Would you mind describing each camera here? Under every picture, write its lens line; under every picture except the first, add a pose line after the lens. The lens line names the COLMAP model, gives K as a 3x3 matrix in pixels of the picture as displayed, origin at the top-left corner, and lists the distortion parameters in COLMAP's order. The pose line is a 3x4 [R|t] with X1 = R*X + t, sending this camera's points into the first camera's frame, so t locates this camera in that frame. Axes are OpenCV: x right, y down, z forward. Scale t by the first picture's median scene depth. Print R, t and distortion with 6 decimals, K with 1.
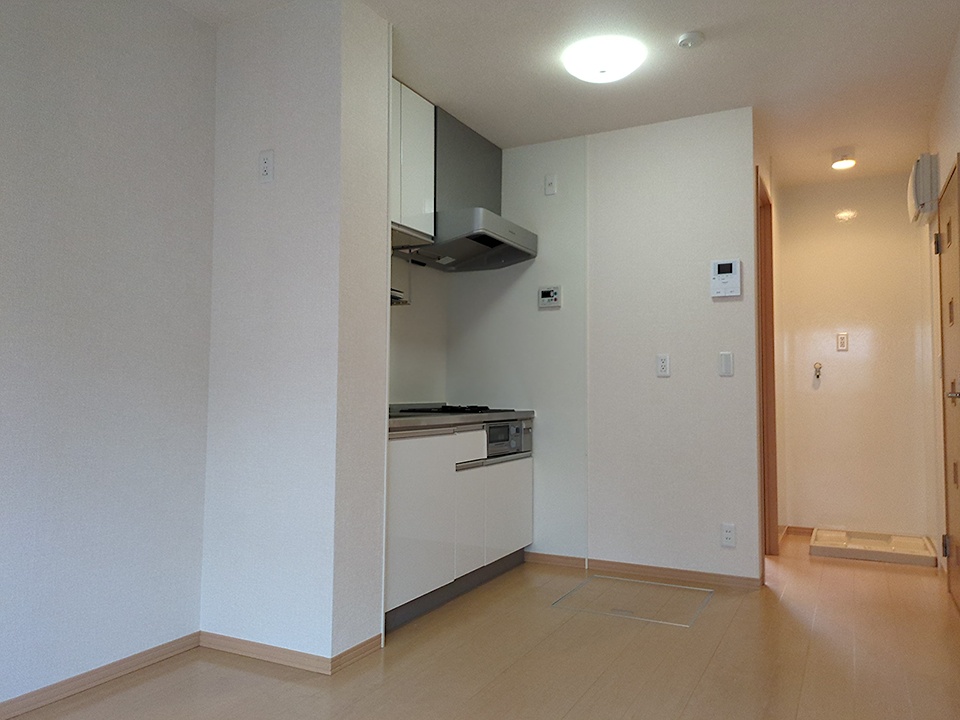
lens RADIAL K [[716.4, 0, 477.9], [0, 716.4, 359.1], [0, 0, 1]] dist [0.051105, -0.038682]
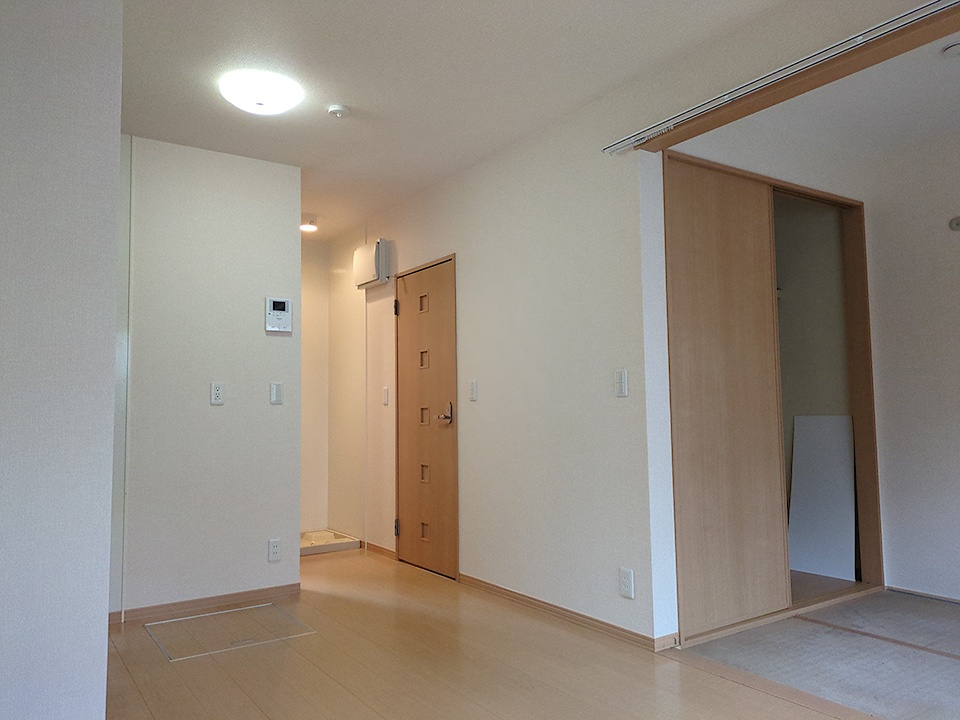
lens RADIAL K [[716.4, 0, 477.9], [0, 716.4, 359.1], [0, 0, 1]] dist [0.051105, -0.038682]
pose [[0.479861, 0.053009, 0.875742, -0.469650], [-0.027067, 0.998592, -0.045614, -0.002693], [-0.876927, -0.001815, 0.480620, 0.205802]]
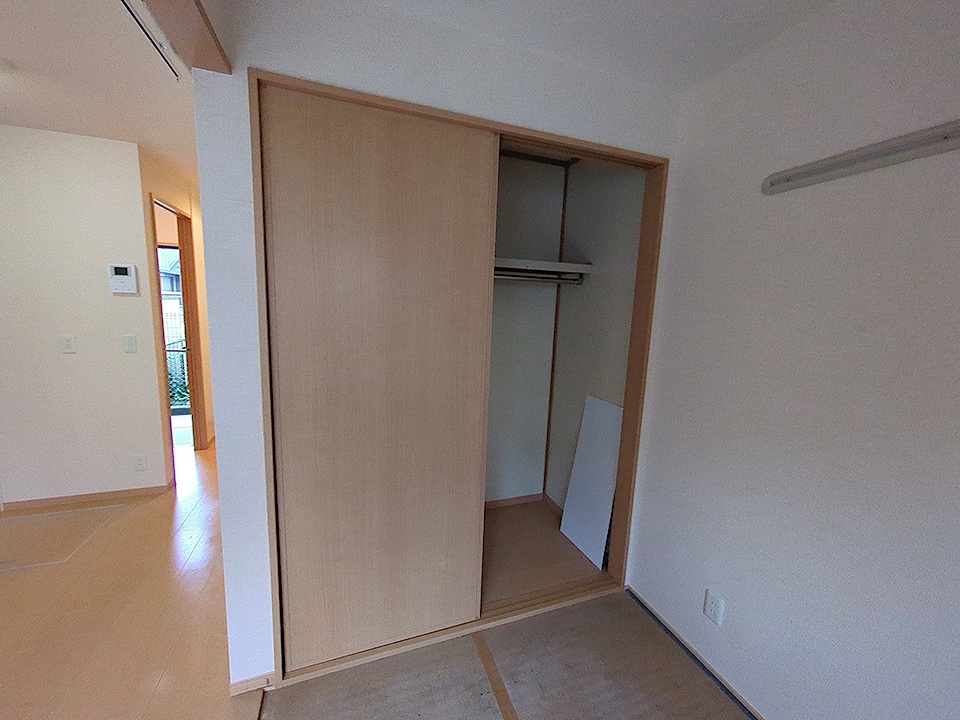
lens RADIAL K [[378.5, 0, 479.0], [0, 378.5, 358.5], [0, 0, 1]] dist [0.001614, 0.000221]
pose [[0.676642, -0.082123, 0.731718, 0.265467], [-0.069930, 0.982101, 0.174891, -0.135522], [-0.732984, -0.169508, 0.658788, 0.044361]]
